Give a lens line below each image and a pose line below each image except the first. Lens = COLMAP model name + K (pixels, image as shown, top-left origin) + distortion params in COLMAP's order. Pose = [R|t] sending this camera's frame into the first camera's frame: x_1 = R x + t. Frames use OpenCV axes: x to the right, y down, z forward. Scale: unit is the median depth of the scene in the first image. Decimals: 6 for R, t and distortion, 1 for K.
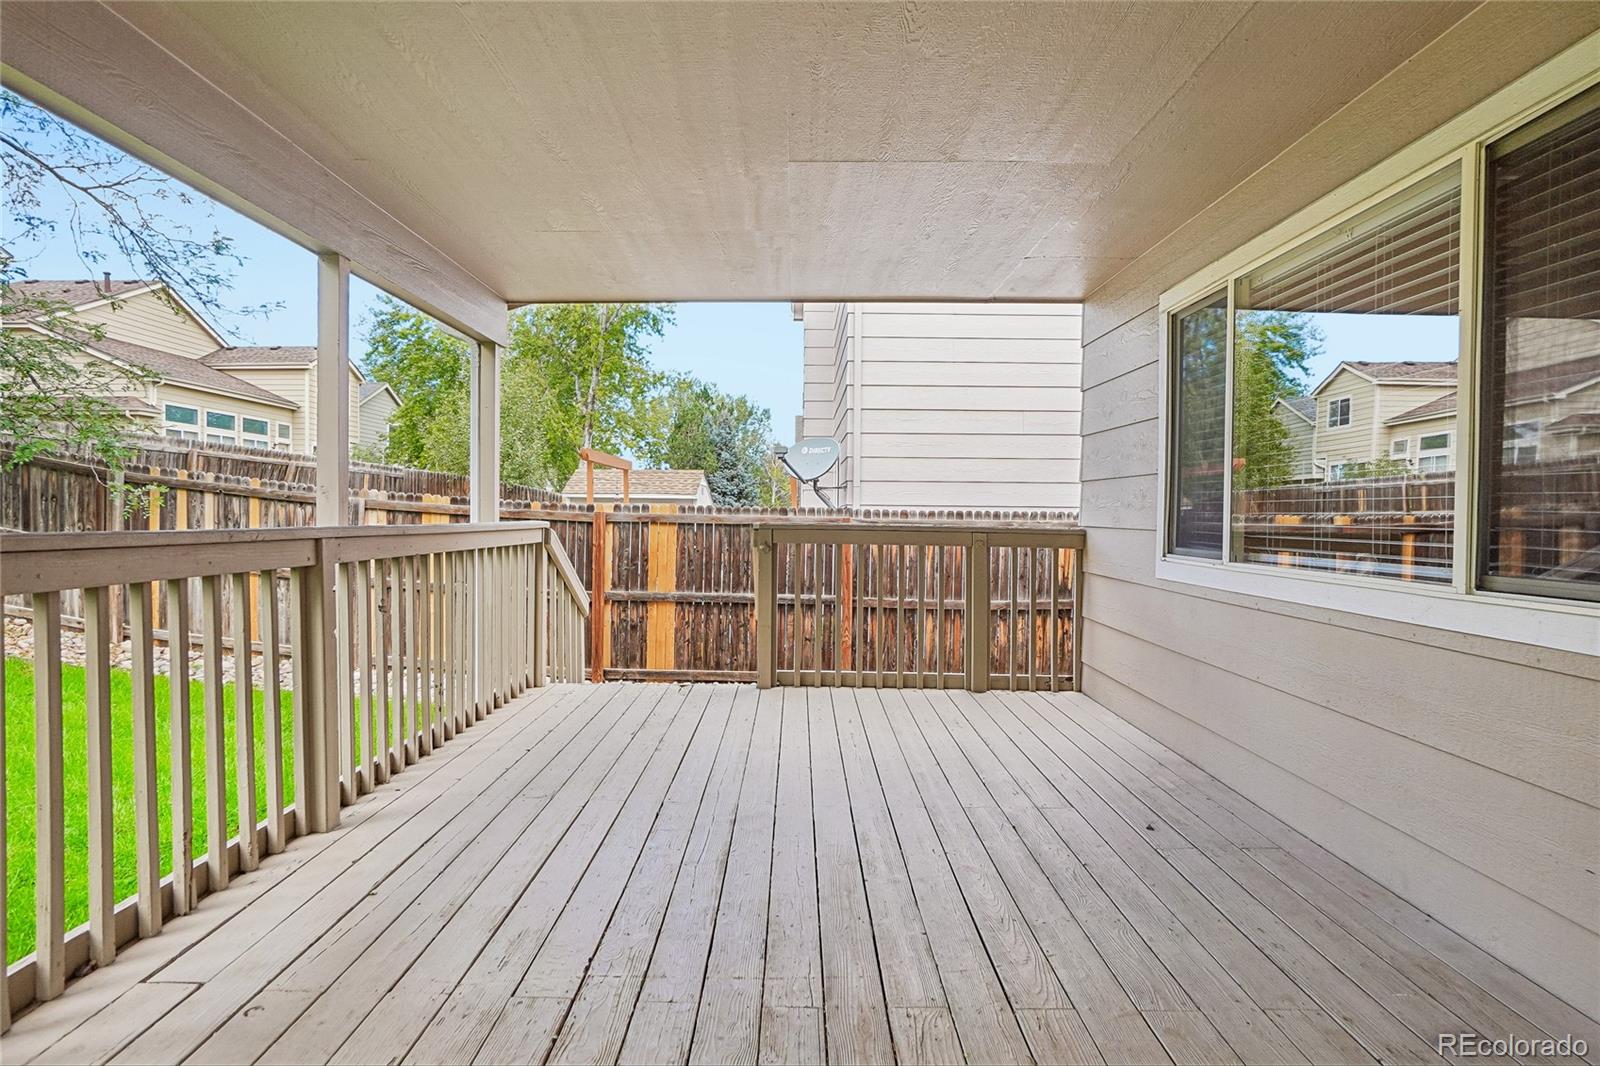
lens RADIAL K [[836.9, 0, 792.0], [0, 836.9, 529.8], [0, 0, 1]] dist [-0.024110, -0.000045]
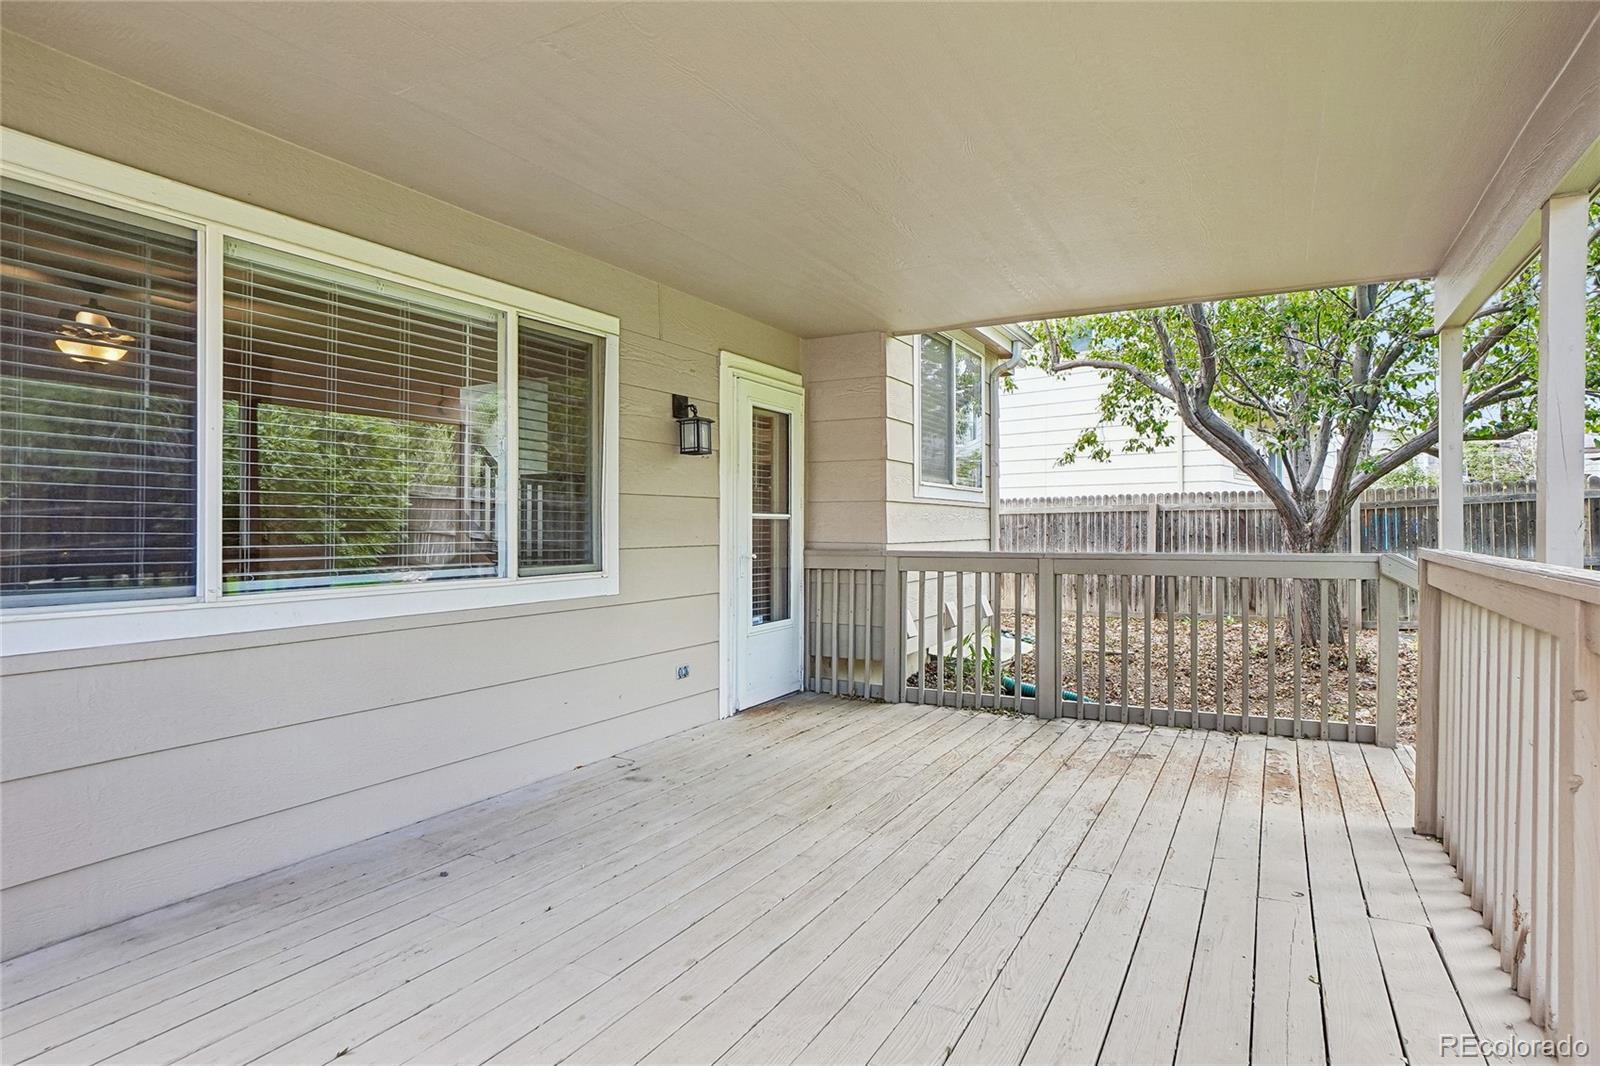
lens RADIAL K [[836.9, 0, 792.0], [0, 836.9, 529.8], [0, 0, 1]] dist [-0.024110, -0.000045]
pose [[-0.870384, -0.012620, 0.492212, -0.296064], [-0.001263, 0.999725, 0.023399, -0.039301], [-0.492372, 0.019745, -0.870161, 1.336166]]
